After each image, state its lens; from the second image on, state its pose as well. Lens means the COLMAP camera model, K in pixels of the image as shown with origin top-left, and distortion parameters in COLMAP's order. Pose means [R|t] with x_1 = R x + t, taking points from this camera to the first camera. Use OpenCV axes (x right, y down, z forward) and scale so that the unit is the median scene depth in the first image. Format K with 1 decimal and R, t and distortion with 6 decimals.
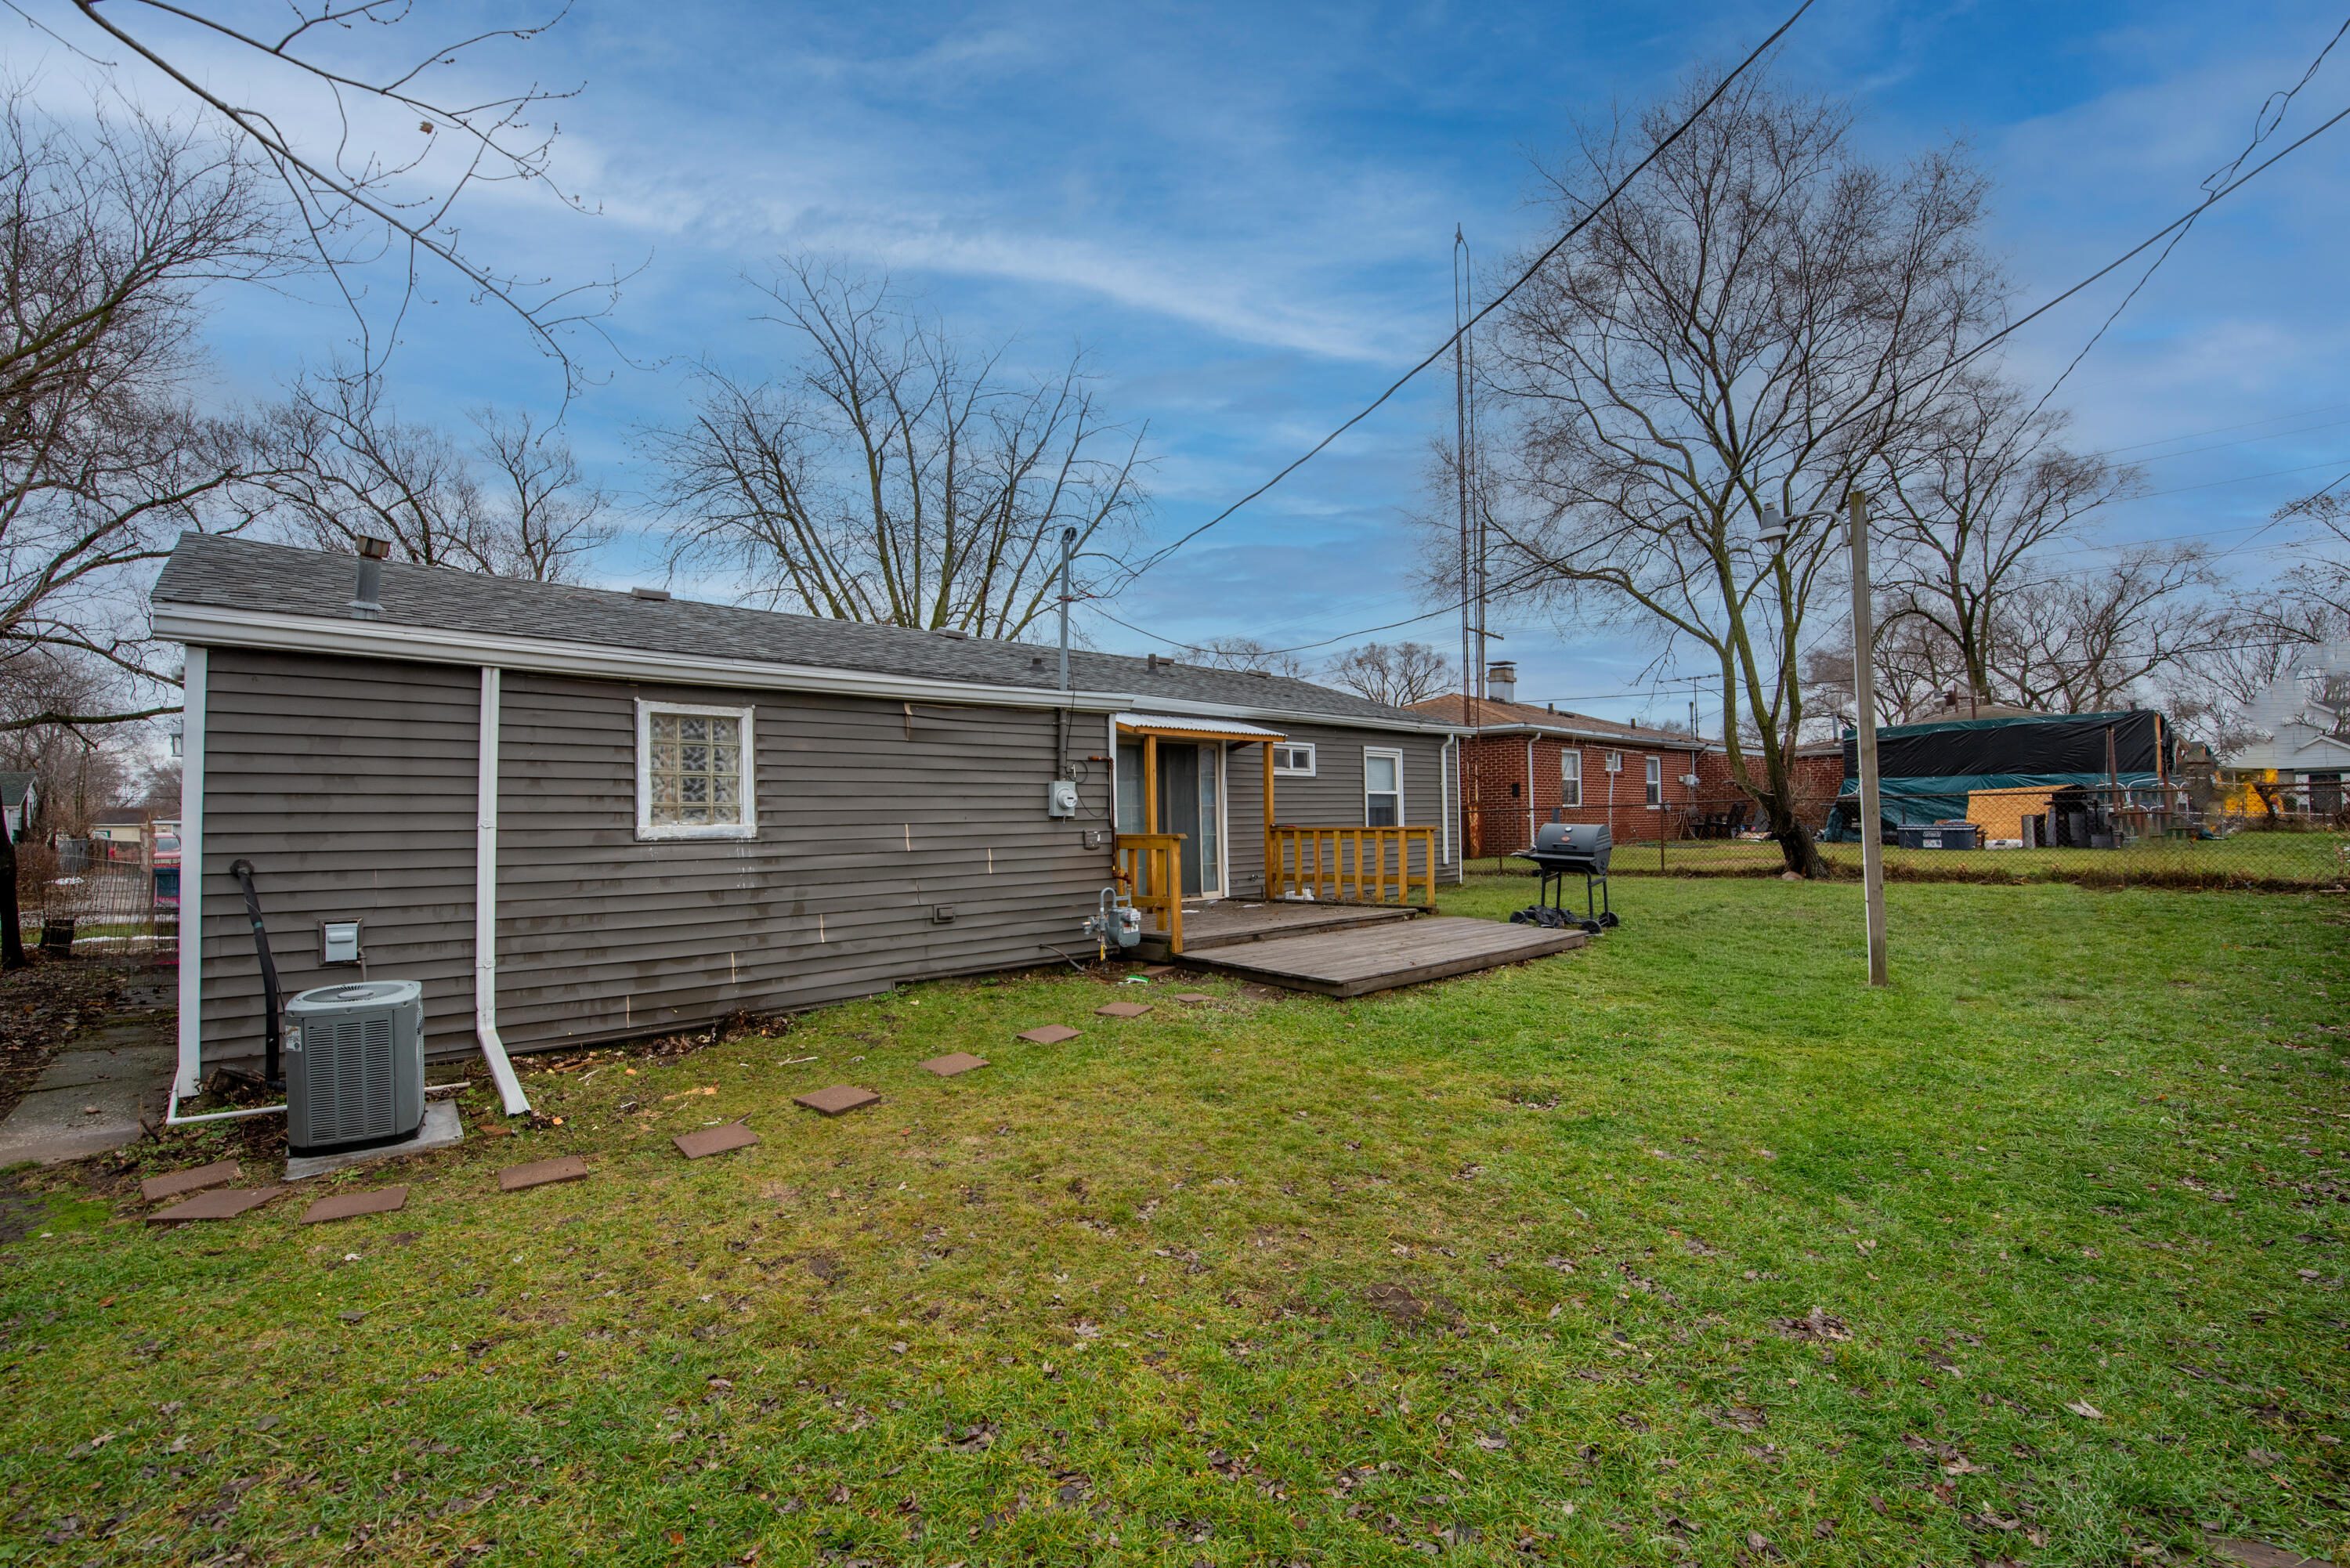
lens RADIAL K [[1042.9, 0, 1183.6], [0, 1042.9, 796.5], [0, 0, 1]] dist [0.000620, 0.000076]
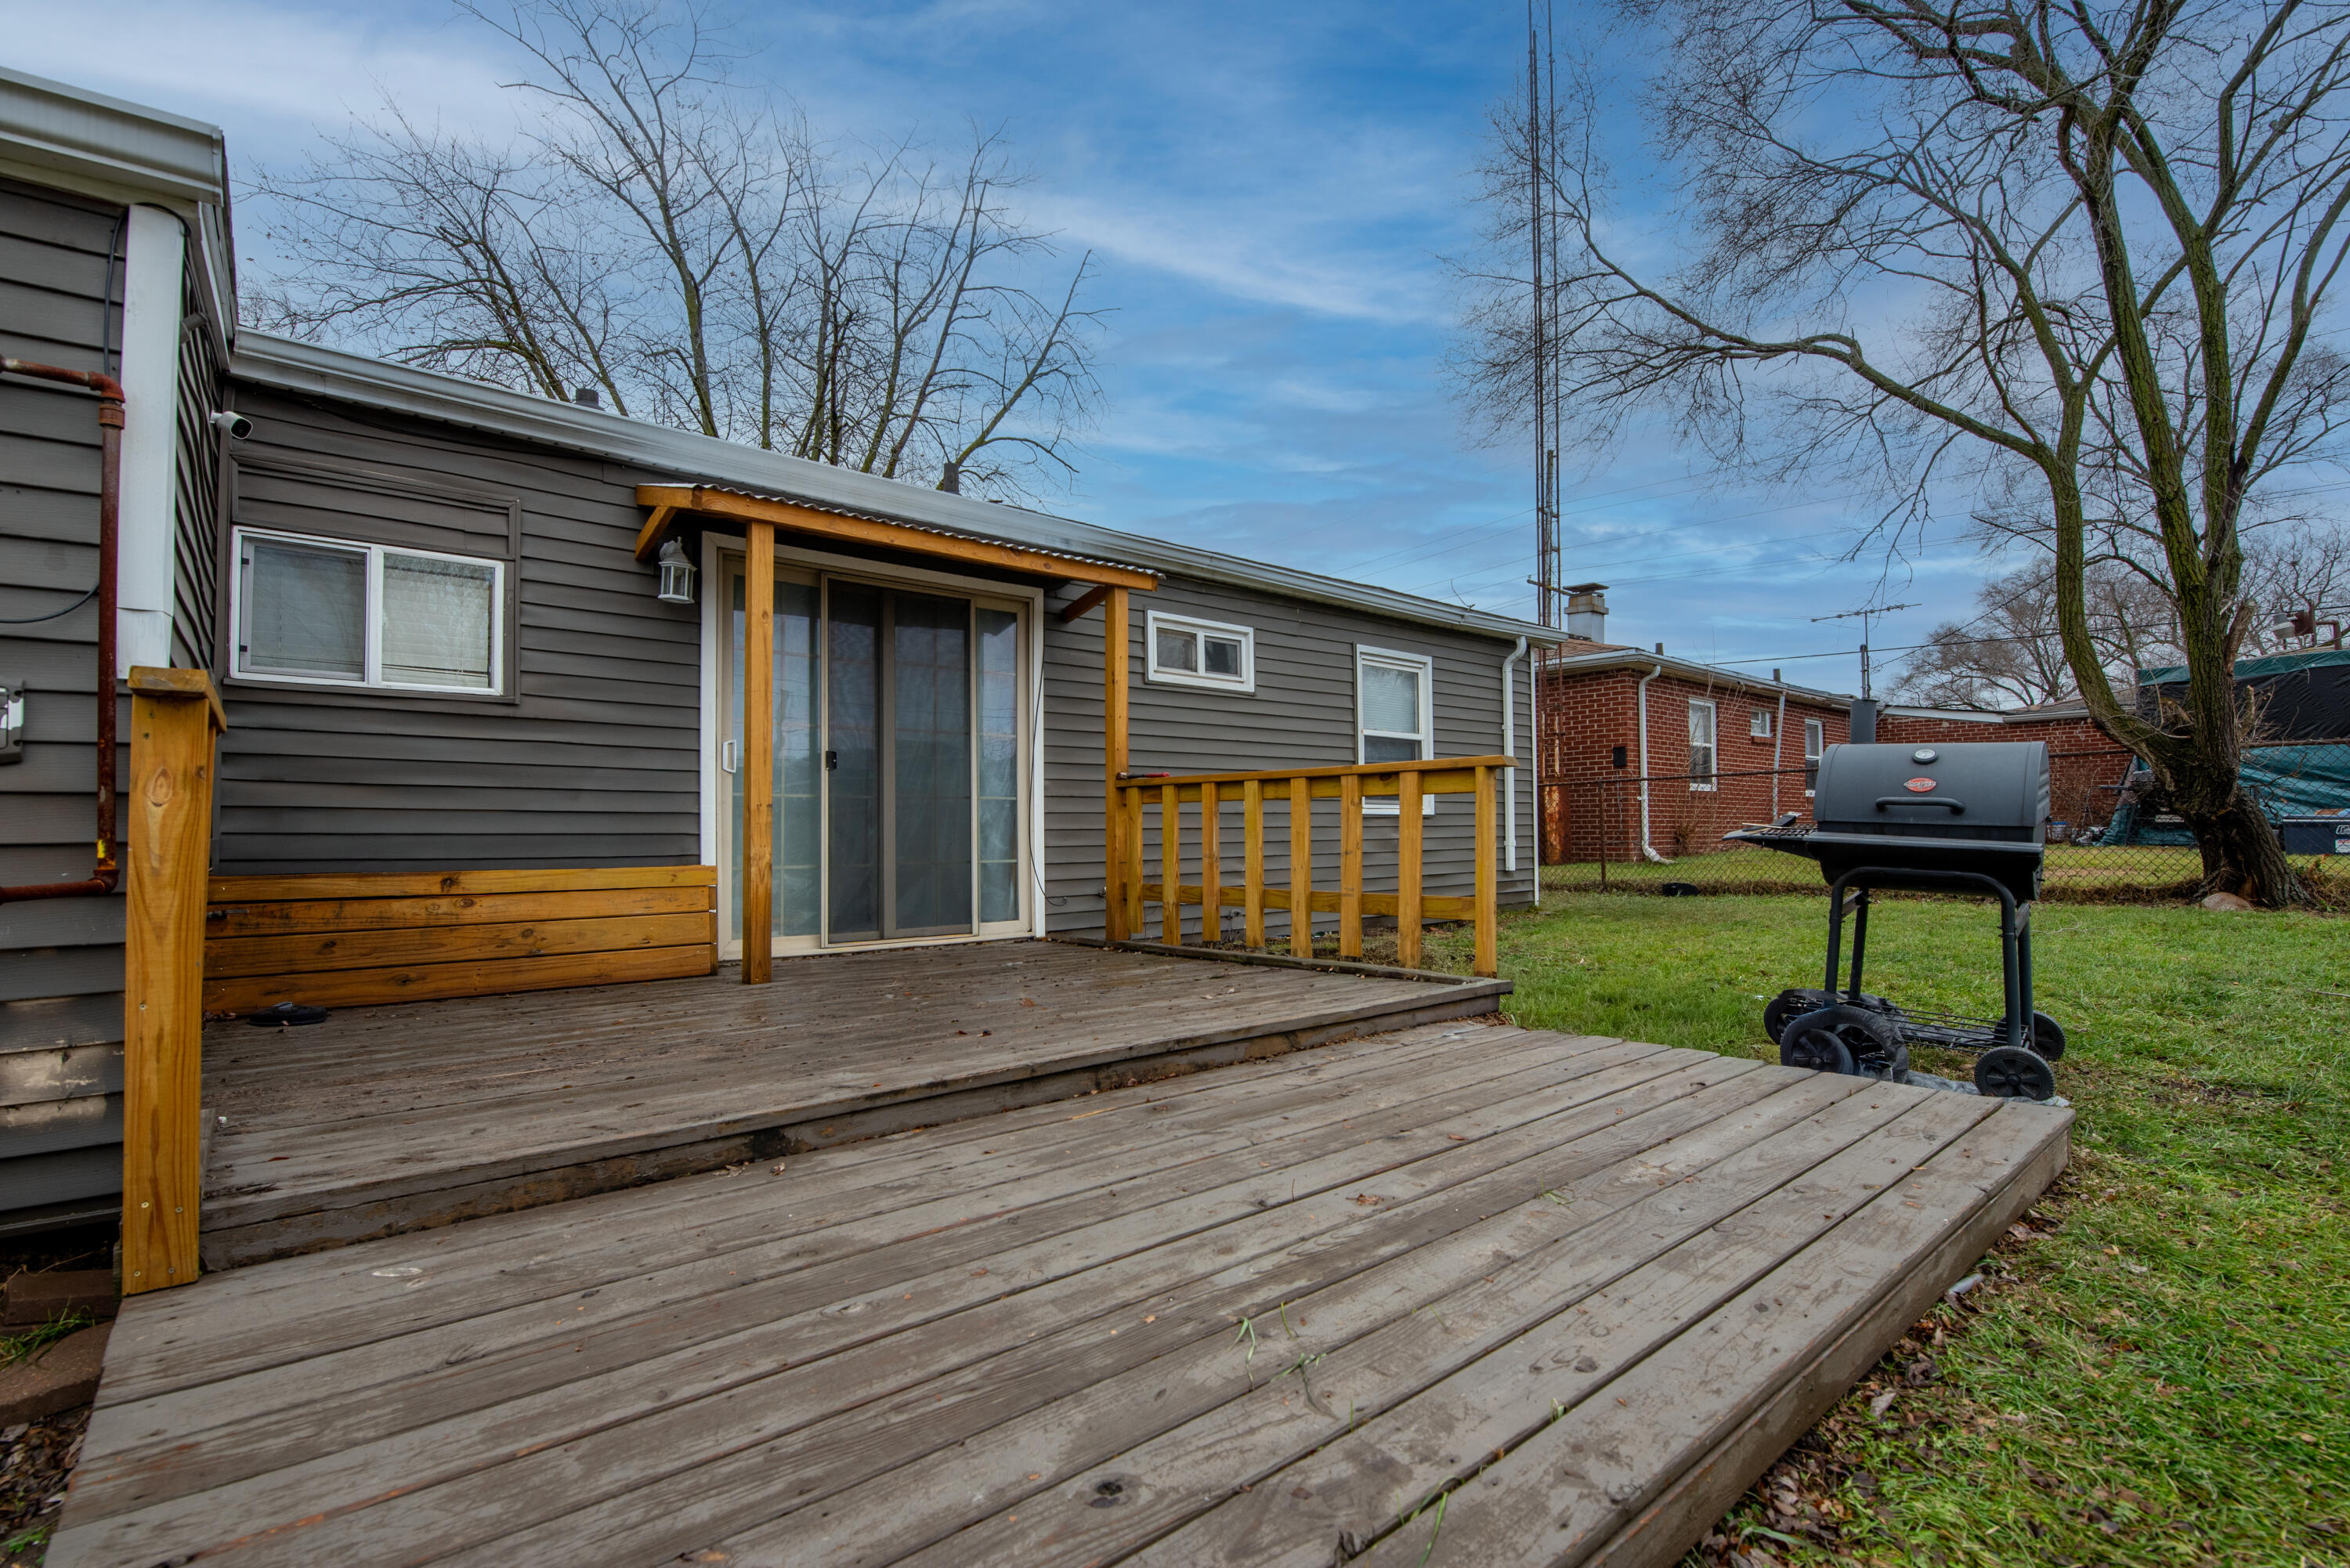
lens RADIAL K [[1079.8, 0, 1169.5], [0, 1079.8, 793.2], [0, 0, 1]] dist [-0.003468, -0.000173]
pose [[0.998793, 0.007884, -0.048477, 0.110608], [-0.008379, 0.999915, -0.010030, 0.034646], [0.048393, 0.010424, 0.998774, 0.474500]]
